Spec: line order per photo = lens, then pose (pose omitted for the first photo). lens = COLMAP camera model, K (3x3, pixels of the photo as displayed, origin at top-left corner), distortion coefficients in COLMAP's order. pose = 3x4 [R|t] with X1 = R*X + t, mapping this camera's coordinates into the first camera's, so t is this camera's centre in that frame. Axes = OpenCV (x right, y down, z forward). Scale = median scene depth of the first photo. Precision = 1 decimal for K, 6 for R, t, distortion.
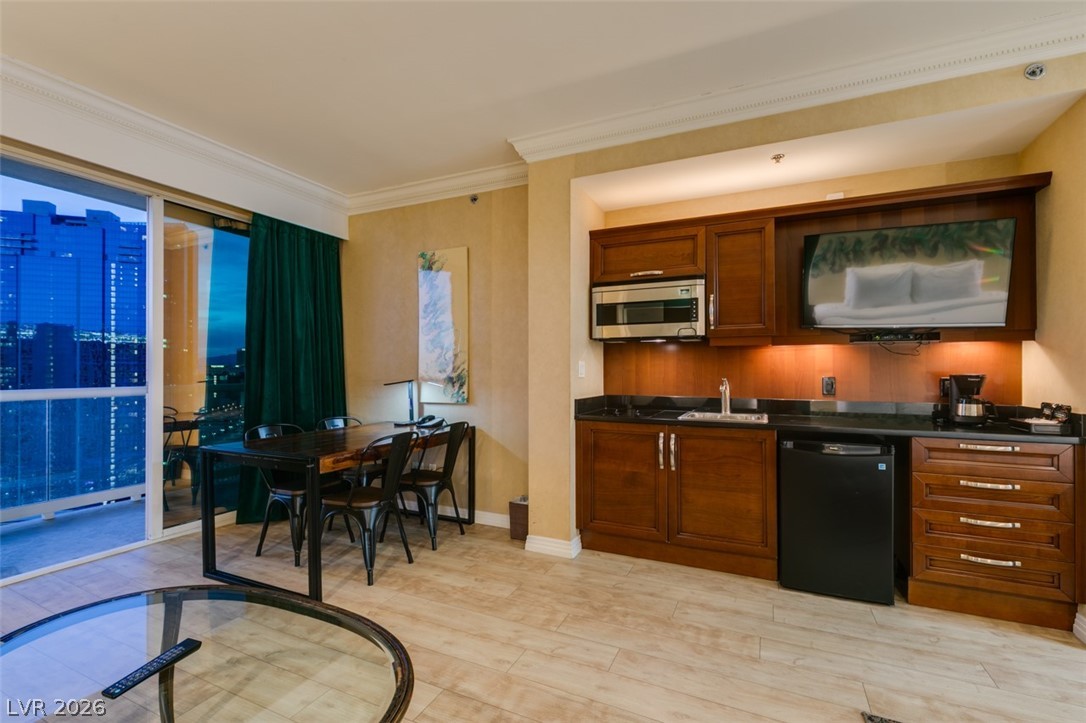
lens RADIAL K [[484.5, 0, 541.6], [0, 484.5, 366.9], [0, 0, 1]] dist [0.001968, -0.000114]
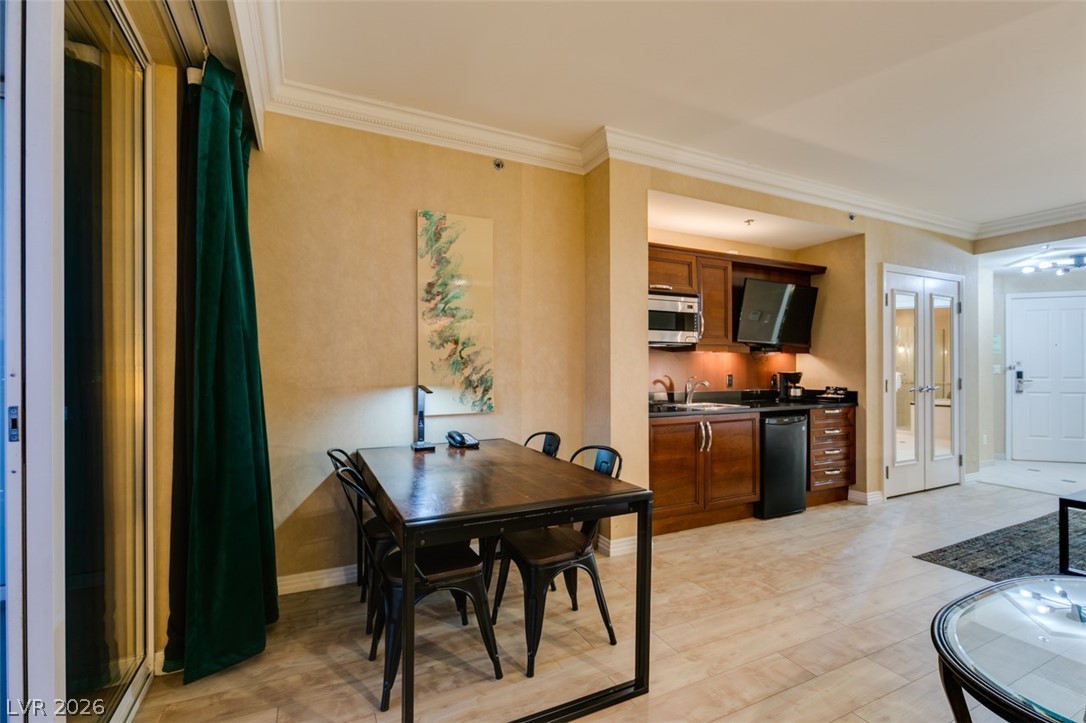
lens RADIAL K [[484.9, 0, 540.9], [0, 484.9, 367.2], [0, 0, 1]] dist [-0.002037, -0.000693]
pose [[0.629699, 0.002362, 0.776836, -0.805807], [-0.001409, 0.999997, -0.001898, 0.001311], [-0.776838, 0.000101, 0.629700, 0.461530]]
